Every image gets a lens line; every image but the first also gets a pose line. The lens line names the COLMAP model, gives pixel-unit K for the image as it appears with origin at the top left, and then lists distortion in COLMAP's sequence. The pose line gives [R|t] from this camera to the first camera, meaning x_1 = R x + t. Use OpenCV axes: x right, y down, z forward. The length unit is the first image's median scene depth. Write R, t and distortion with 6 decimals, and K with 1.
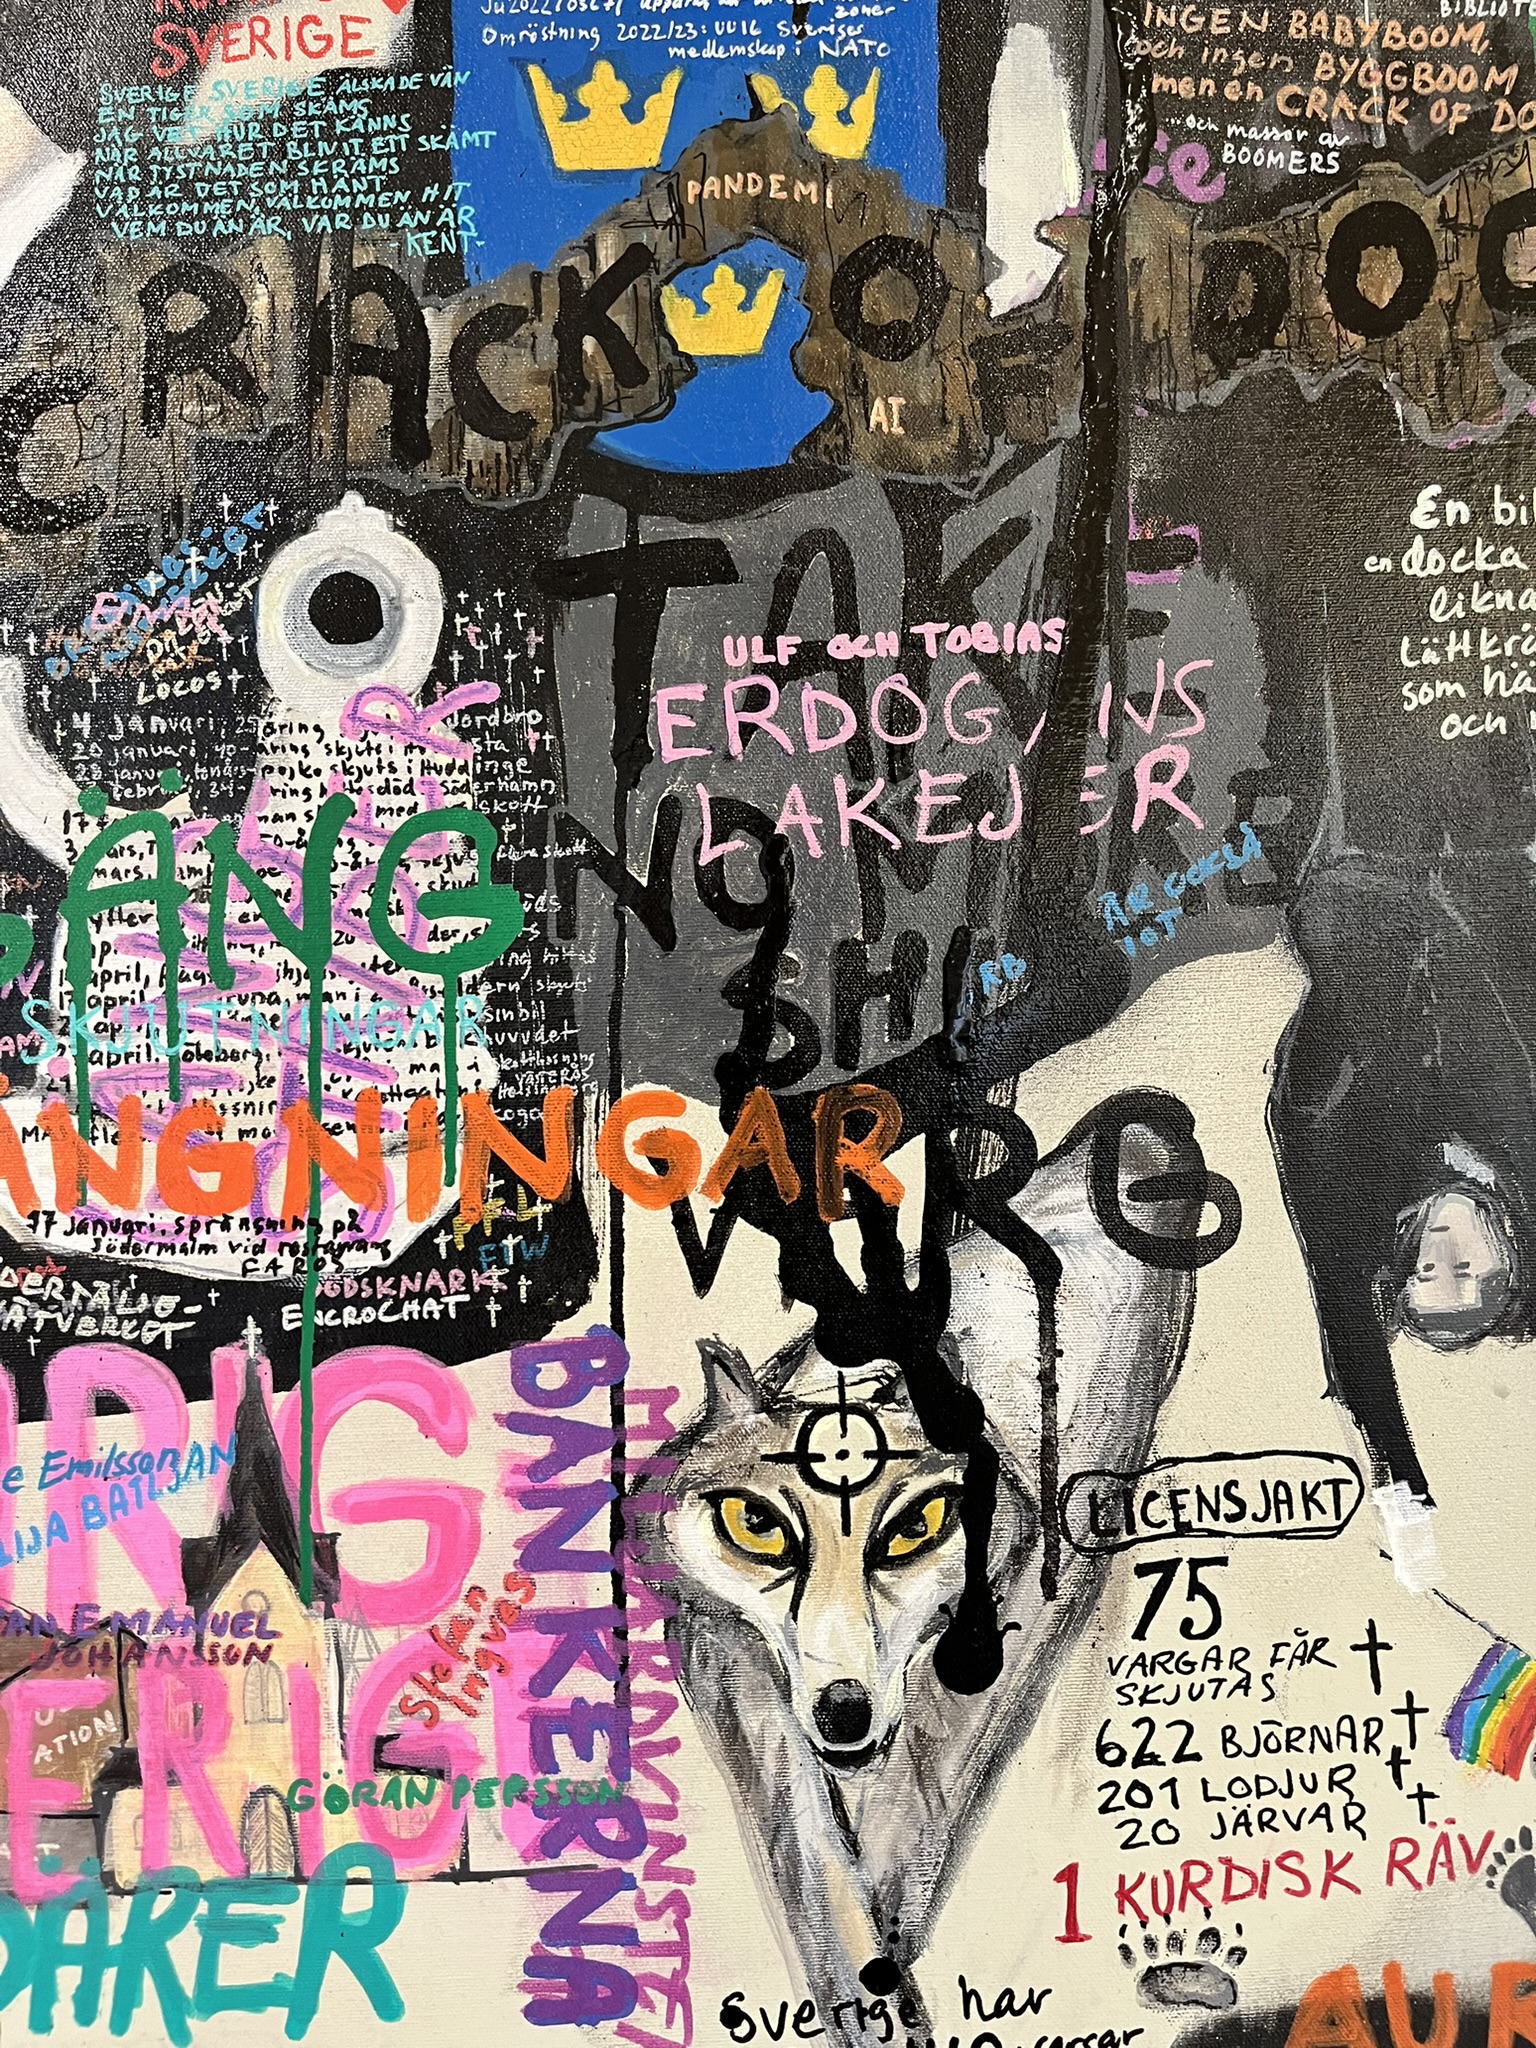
lens RADIAL K [[1606.4, 0, 771.1], [0, 1606.4, 1028.8], [0, 0, 1]] dist [0.040092, -0.065115]
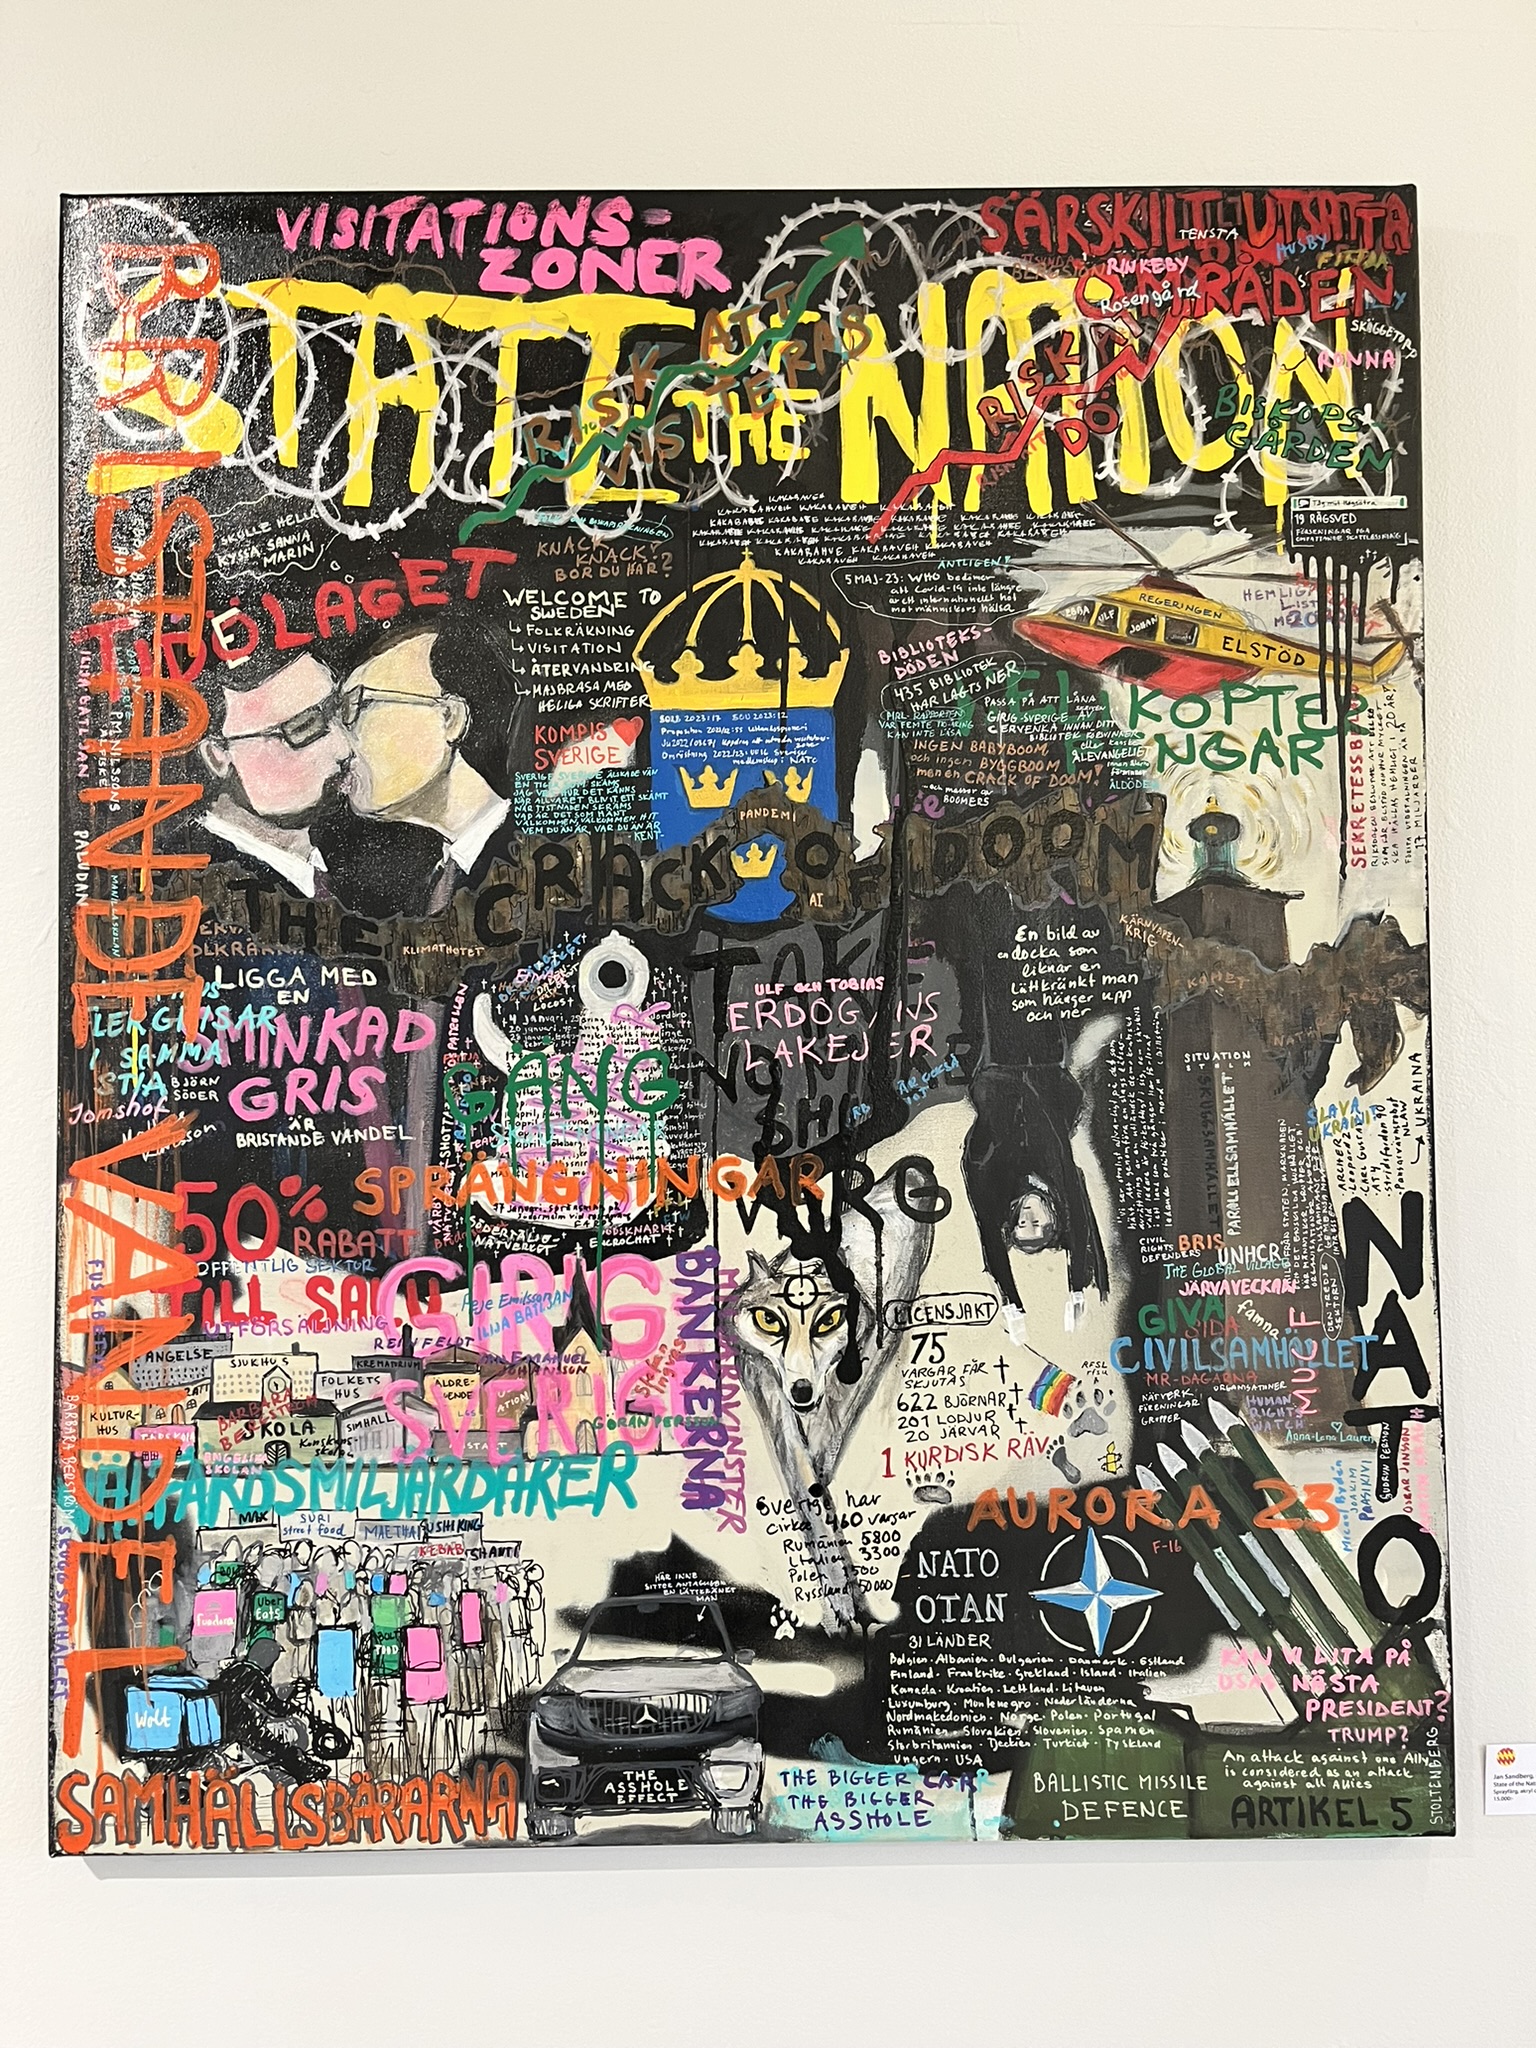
lens RADIAL K [[1606.4, 0, 764.6], [0, 1606.4, 1012.4], [0, 0, 1]] dist [0.040092, -0.065115]
pose [[0.999898, -0.005733, -0.013072, 0.020887], [0.004647, 0.996645, -0.081717, 0.018471], [0.013497, 0.081648, 0.996570, -1.648375]]
